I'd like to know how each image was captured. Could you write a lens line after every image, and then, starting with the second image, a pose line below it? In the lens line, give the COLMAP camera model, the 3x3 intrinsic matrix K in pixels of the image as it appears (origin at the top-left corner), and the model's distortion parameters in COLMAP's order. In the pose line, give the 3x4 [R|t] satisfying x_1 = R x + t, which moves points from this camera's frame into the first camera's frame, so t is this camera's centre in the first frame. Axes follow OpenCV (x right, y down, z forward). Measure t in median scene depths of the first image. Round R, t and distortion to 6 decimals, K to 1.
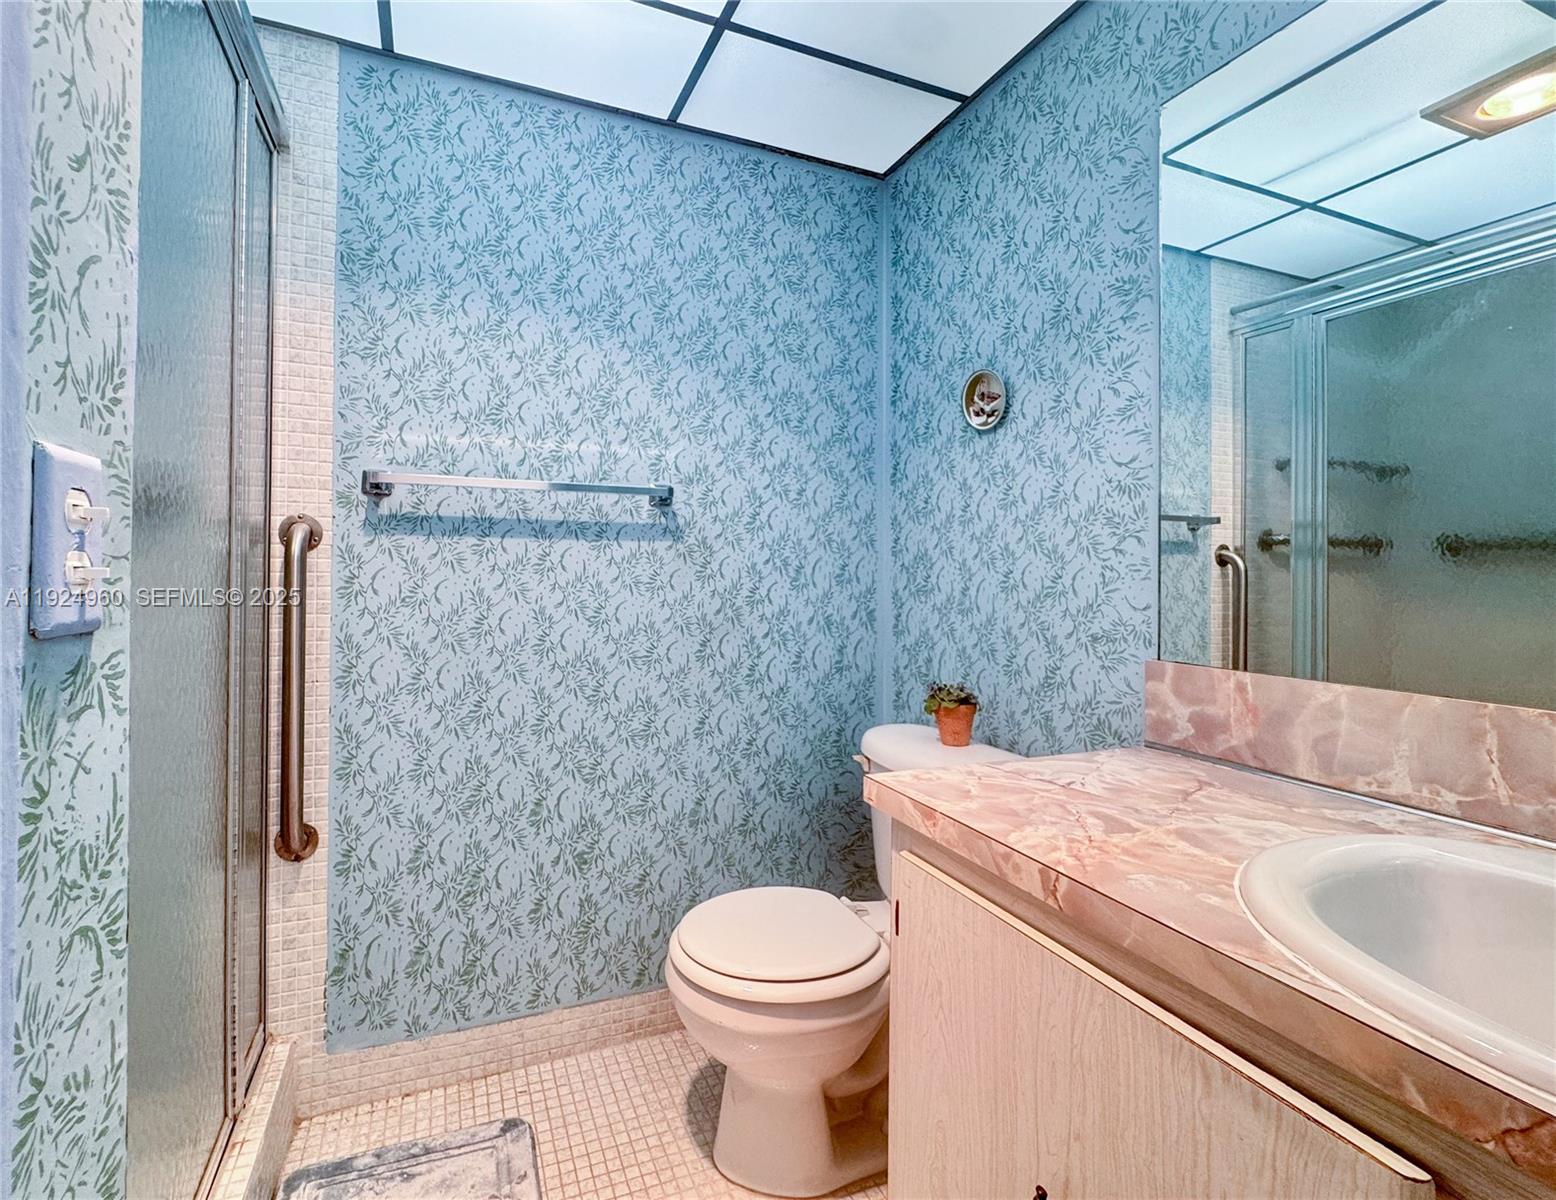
lens RADIAL K [[805.0, 0, 771.2], [0, 805.0, 574.0], [0, 0, 1]] dist [0.001450, 0.000161]
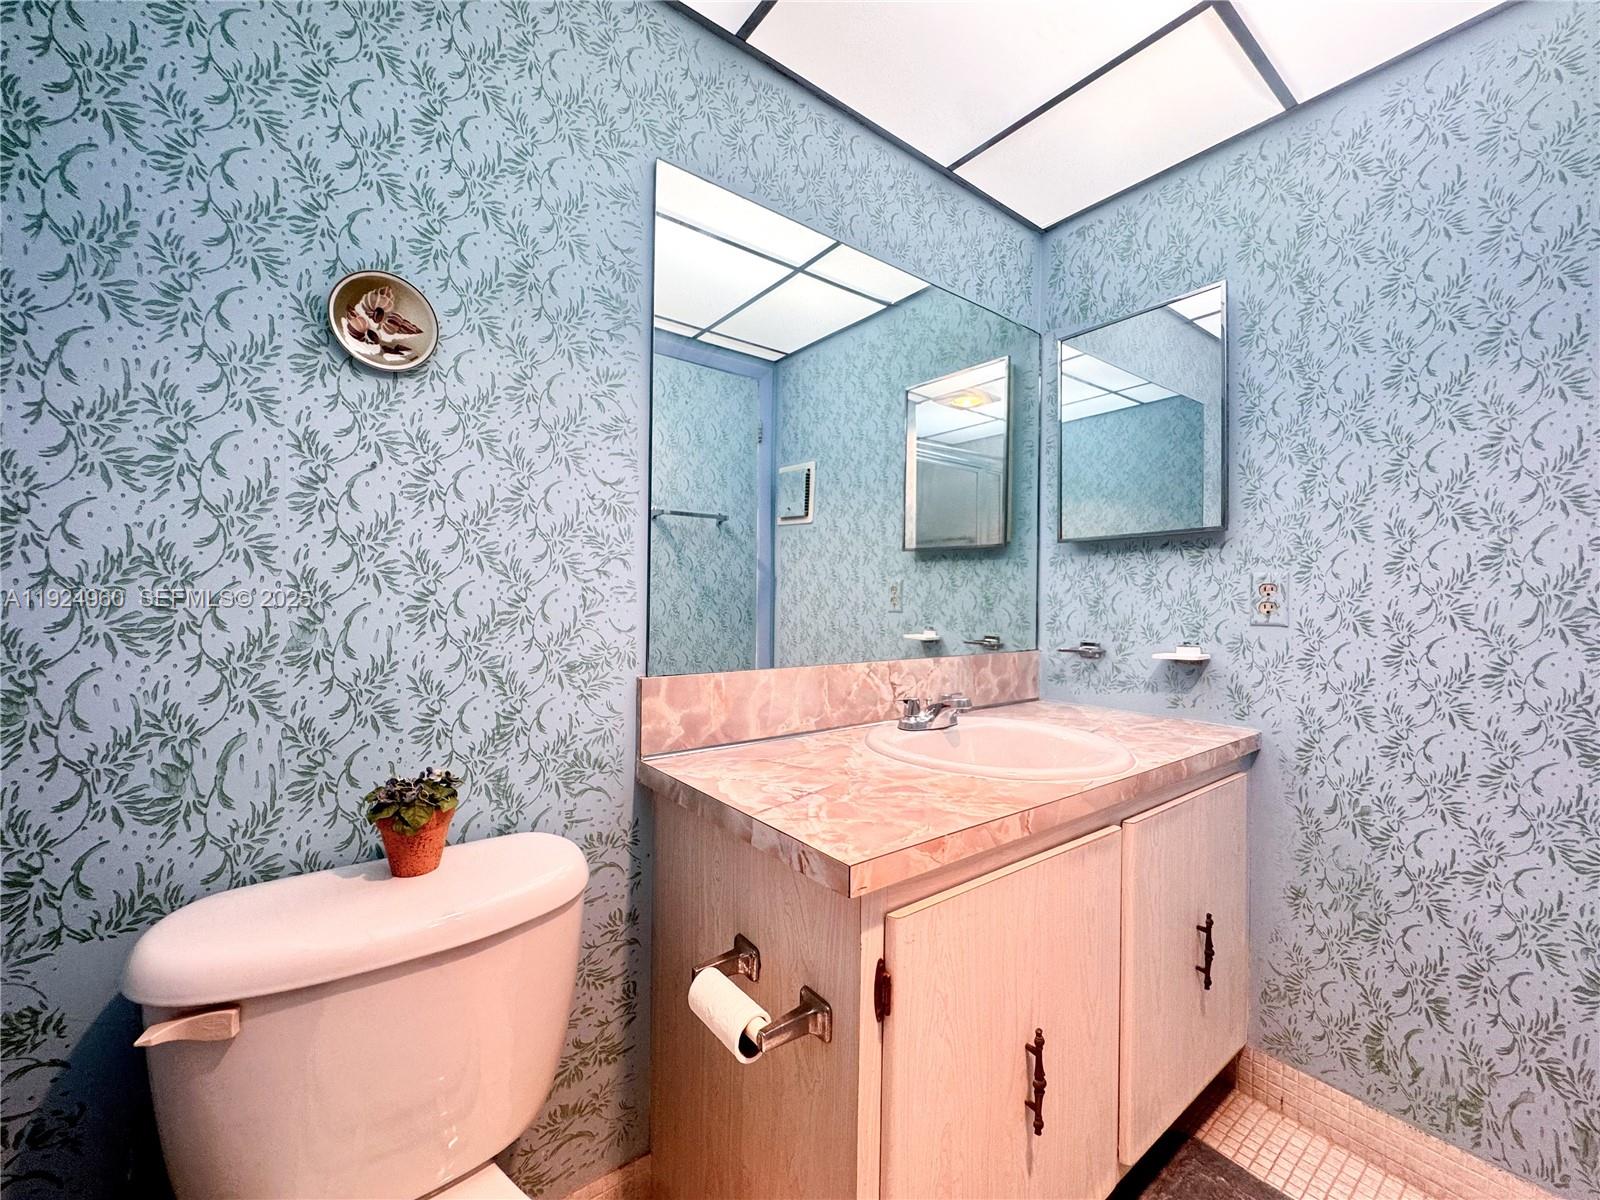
lens RADIAL K [[635.1, 0, 800.0], [0, 635.1, 600.0], [0, 0, 1]] dist [-0.001661, -0.000108]
pose [[-0.245762, -0.017340, 0.969175, -0.328902], [-0.013047, 0.999809, 0.014580, -0.008879], [-0.969242, -0.009062, -0.245941, 0.863720]]
